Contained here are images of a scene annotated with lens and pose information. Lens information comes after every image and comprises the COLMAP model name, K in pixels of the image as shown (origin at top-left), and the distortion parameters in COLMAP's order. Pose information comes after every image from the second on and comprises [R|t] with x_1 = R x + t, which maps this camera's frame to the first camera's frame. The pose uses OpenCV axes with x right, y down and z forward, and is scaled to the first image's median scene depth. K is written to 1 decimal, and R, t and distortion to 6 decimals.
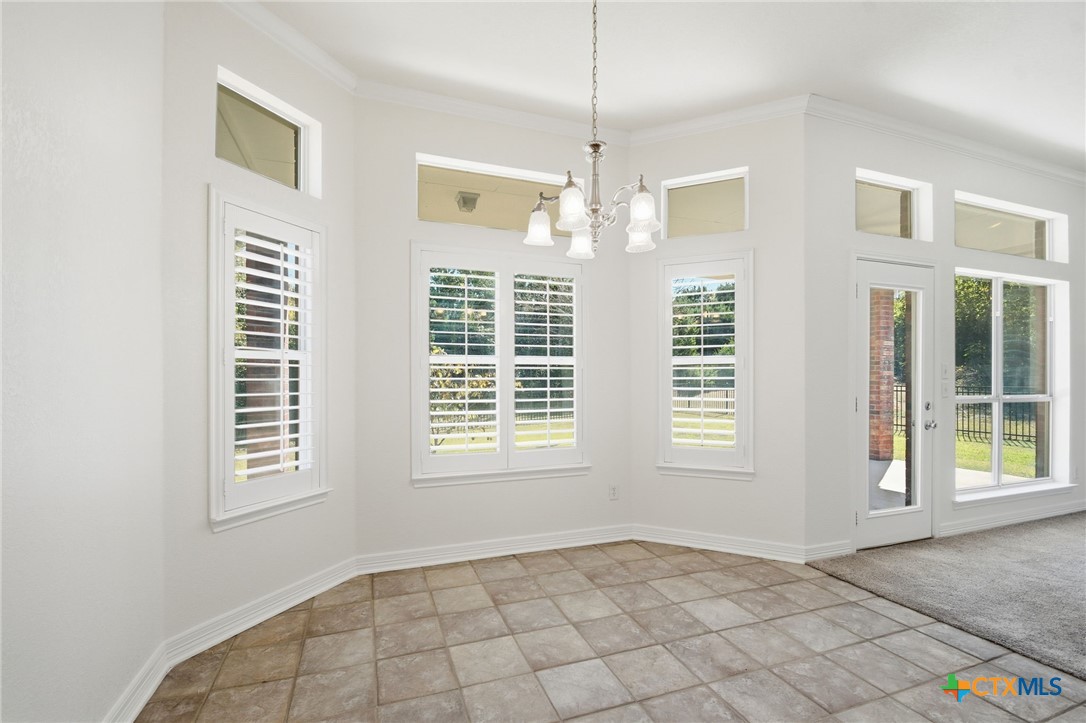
lens RADIAL K [[486.8, 0, 544.9], [0, 486.8, 379.5], [0, 0, 1]] dist [-0.002177, -0.000537]
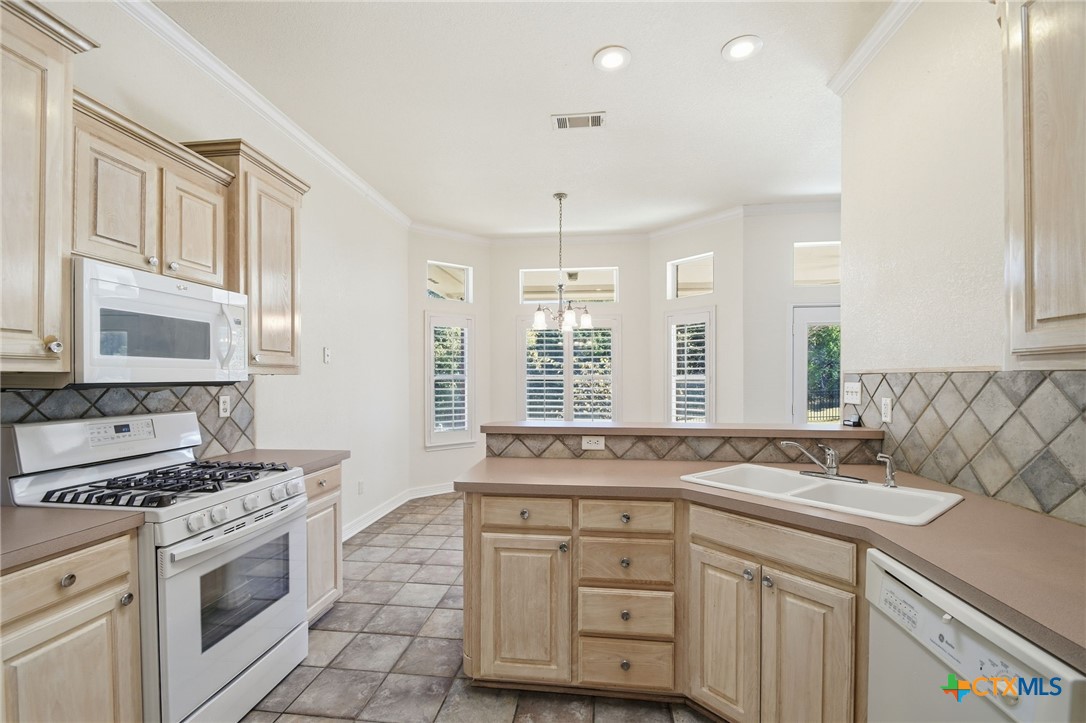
lens RADIAL K [[486.8, 0, 544.9], [0, 486.8, 379.5], [0, 0, 1]] dist [-0.002177, -0.000537]
pose [[0.888480, 0.002082, -0.458911, 0.933394], [0.000502, 0.999985, 0.005508, -0.062958], [0.458915, -0.005124, 0.888465, -0.870382]]
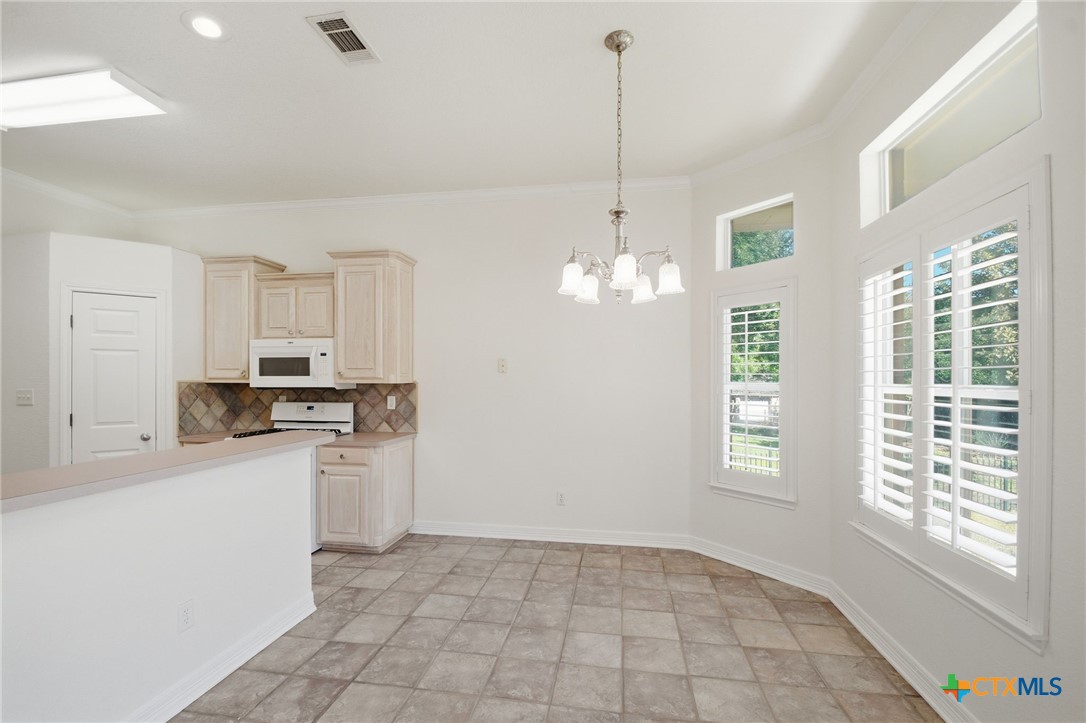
lens RADIAL K [[486.8, 0, 544.9], [0, 486.8, 379.5], [0, 0, 1]] dist [-0.002177, -0.000537]
pose [[-0.504170, -0.001417, -0.863603, 1.054226], [-0.002339, 0.999997, -0.000276, -0.084212], [0.863601, 0.001881, -0.504172, 1.270459]]
